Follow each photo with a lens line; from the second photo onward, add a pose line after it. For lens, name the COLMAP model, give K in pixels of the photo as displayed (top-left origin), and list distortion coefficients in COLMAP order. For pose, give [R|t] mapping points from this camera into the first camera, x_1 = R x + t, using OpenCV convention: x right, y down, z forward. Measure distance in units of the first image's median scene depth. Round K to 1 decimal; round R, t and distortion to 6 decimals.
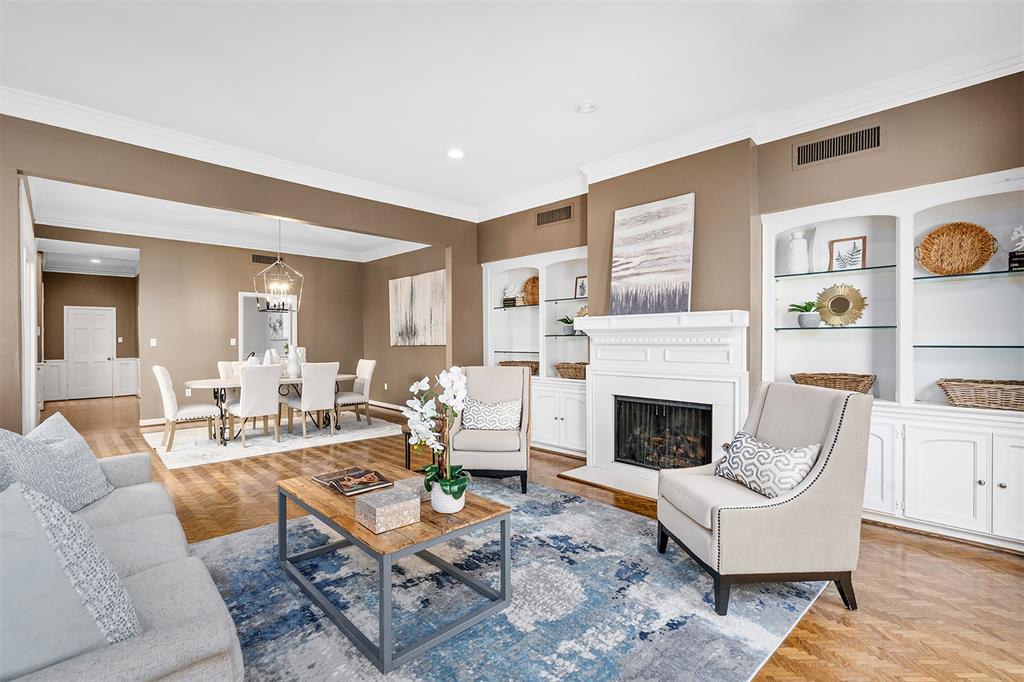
lens RADIAL K [[467.0, 0, 508.9], [0, 467.0, 341.8], [0, 0, 1]] dist [-0.005009, -0.000070]
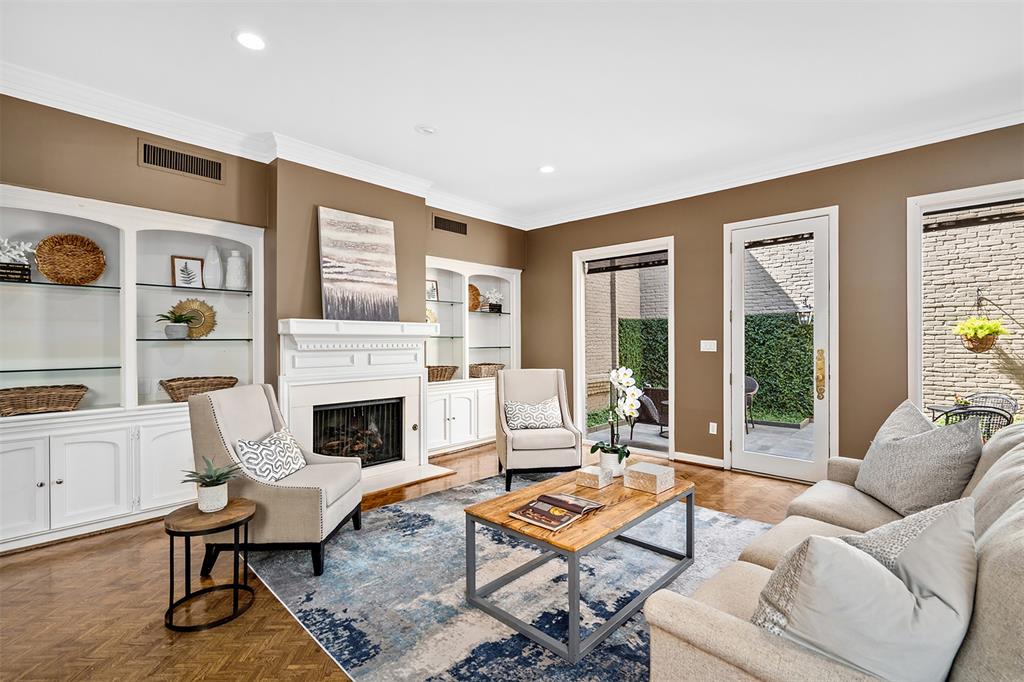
lens RADIAL K [[467.0, 0, 508.9], [0, 467.0, 341.8], [0, 0, 1]] dist [-0.005009, -0.000070]
pose [[-0.045197, 0.000556, 0.998978, -0.753969], [0.005180, 0.999987, -0.000322, -0.010131], [-0.998965, 0.005160, -0.045199, 0.707709]]
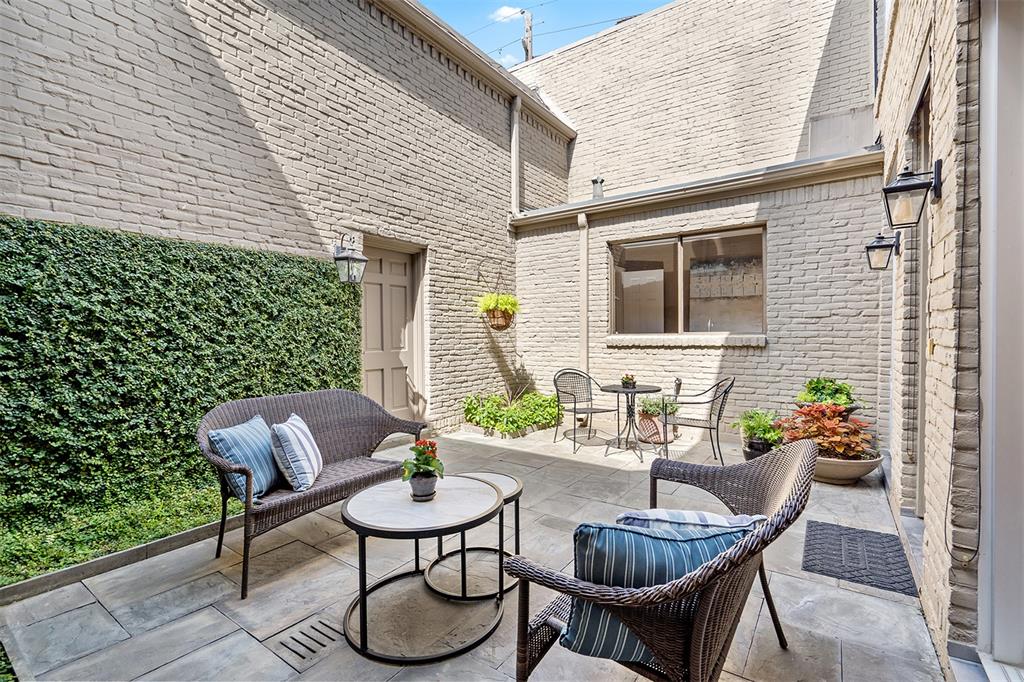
lens RADIAL K [[467.0, 0, 508.9], [0, 467.0, 341.8], [0, 0, 1]] dist [-0.005009, -0.000070]
pose [[-0.981546, 0.009564, -0.190988, 0.925289], [0.005689, 0.999767, 0.020830, 0.035589], [0.191143, 0.019359, -0.981371, 0.506888]]
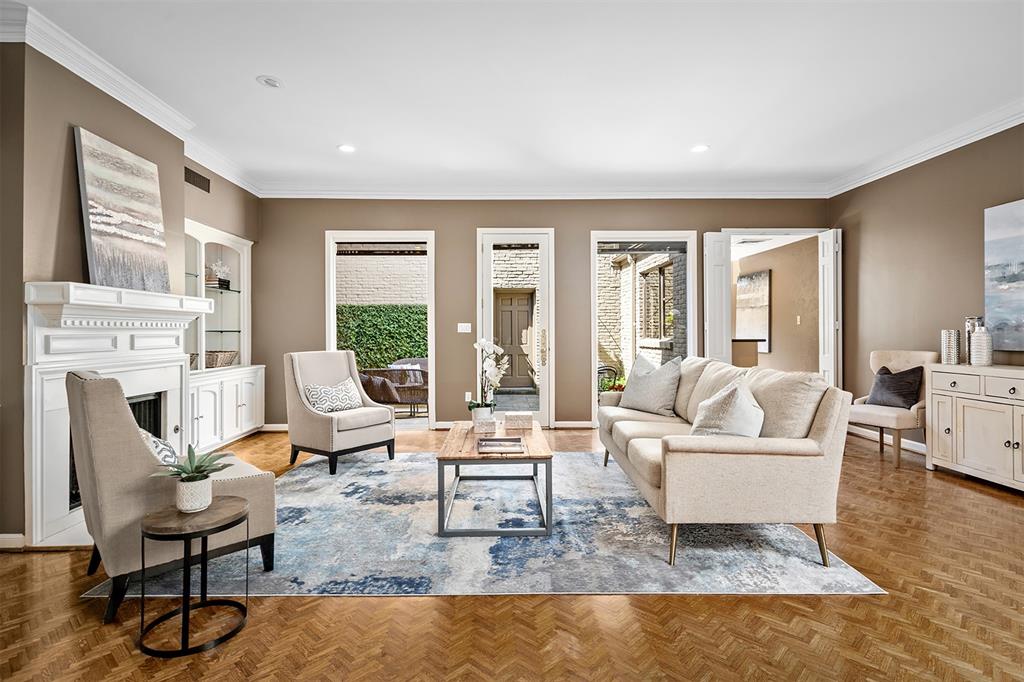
lens RADIAL K [[521.7, 0, 511.6], [0, 521.7, 330.1], [0, 0, 1]] dist [0.003016, 0.000625]
pose [[-0.737144, 0.008342, 0.675685, -0.762741], [0.008131, 0.999961, -0.003475, 0.015170], [-0.675687, 0.002932, -0.737183, 1.200141]]
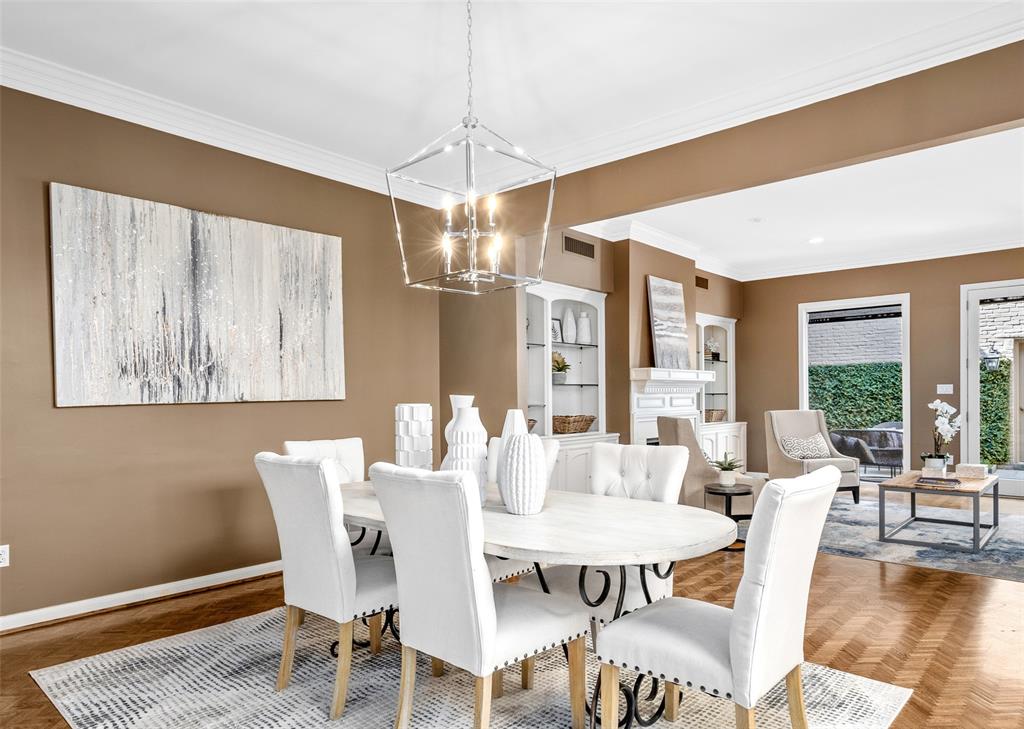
lens RADIAL K [[653.9, 0, 514.7], [0, 653.9, 402.0], [0, 0, 1]] dist [-0.001319, 0.003336]
pose [[-0.071212, -0.005375, 0.997447, -1.406279], [0.012551, 0.999901, 0.006285, 0.012302], [-0.997382, 0.012967, -0.071137, 1.526149]]
